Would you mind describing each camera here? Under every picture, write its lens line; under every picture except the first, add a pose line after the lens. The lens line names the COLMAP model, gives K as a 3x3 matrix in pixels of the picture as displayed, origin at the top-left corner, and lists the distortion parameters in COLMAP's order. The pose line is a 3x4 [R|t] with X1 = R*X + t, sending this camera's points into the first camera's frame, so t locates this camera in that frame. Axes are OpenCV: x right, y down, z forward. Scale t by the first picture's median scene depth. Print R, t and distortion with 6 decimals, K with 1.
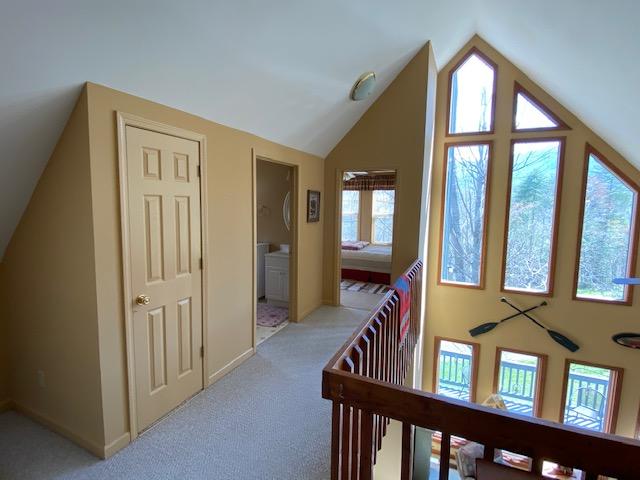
lens RADIAL K [[325.6, 0, 317.8], [0, 325.6, 236.8], [0, 0, 1]] dist [0.012976, -0.013251]
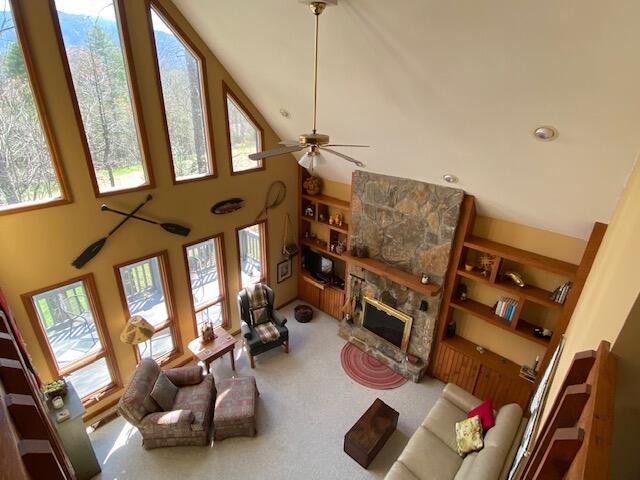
lens RADIAL K [[325.6, 0, 317.5], [0, 325.6, 233.1], [0, 0, 1]] dist [0.012976, -0.013251]
pose [[0.306476, -0.380581, 0.872485, 0.036583], [0.072255, 0.923250, 0.377344, -0.003123], [-0.949132, -0.052606, 0.310453, 0.298719]]
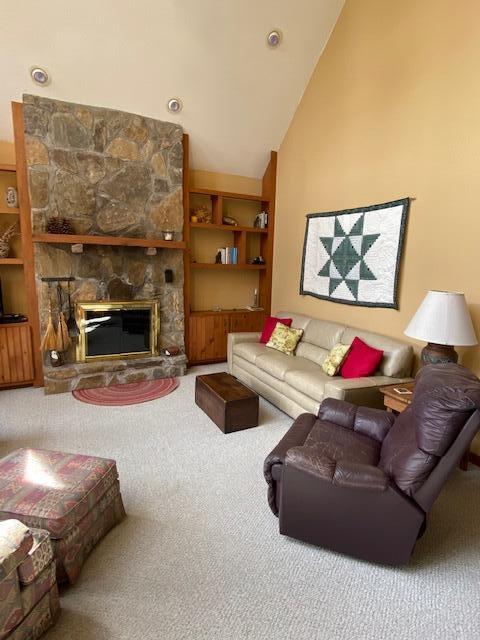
lens RADIAL K [[353.7, 0, 246.4], [0, 353.7, 317.2], [0, 0, 1]] dist [0.033099, -0.030661]
pose [[-0.797472, -0.126793, 0.589883, 0.203649], [0.027259, 0.969100, 0.245156, 0.484891], [-0.602740, 0.211584, -0.769374, 0.896646]]
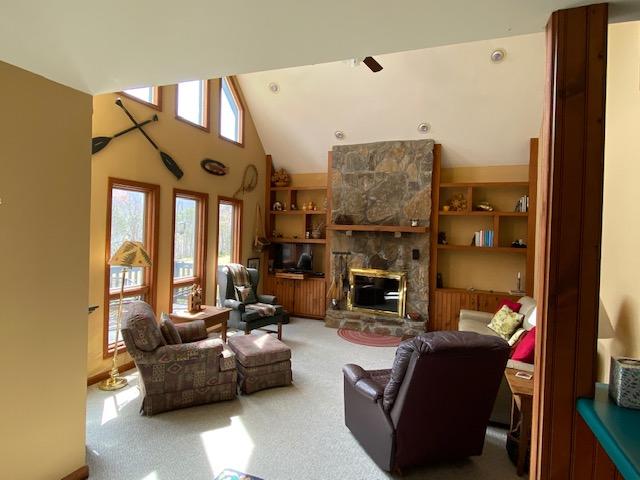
lens RADIAL K [[353.7, 0, 316.2], [0, 353.7, 236.2], [0, 0, 1]] dist [0.033099, -0.030661]
pose [[-0.062232, -0.022635, 0.997805, -0.203148], [0.068923, 0.997259, 0.026921, 0.489439], [-0.995679, 0.070447, -0.060501, 0.673781]]
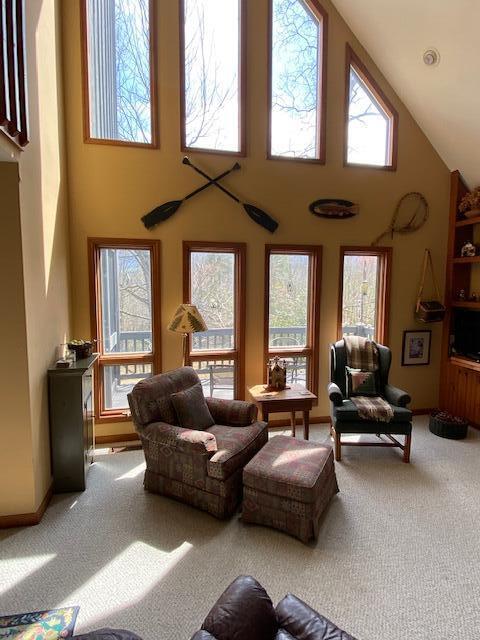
lens RADIAL K [[353.7, 0, 244.3], [0, 353.7, 315.9], [0, 0, 1]] dist [0.033099, -0.030661]
pose [[0.792655, -0.060163, 0.606694, 0.212886], [0.063738, 0.997844, 0.015676, 0.510708], [-0.606329, 0.026244, 0.794781, 0.378307]]
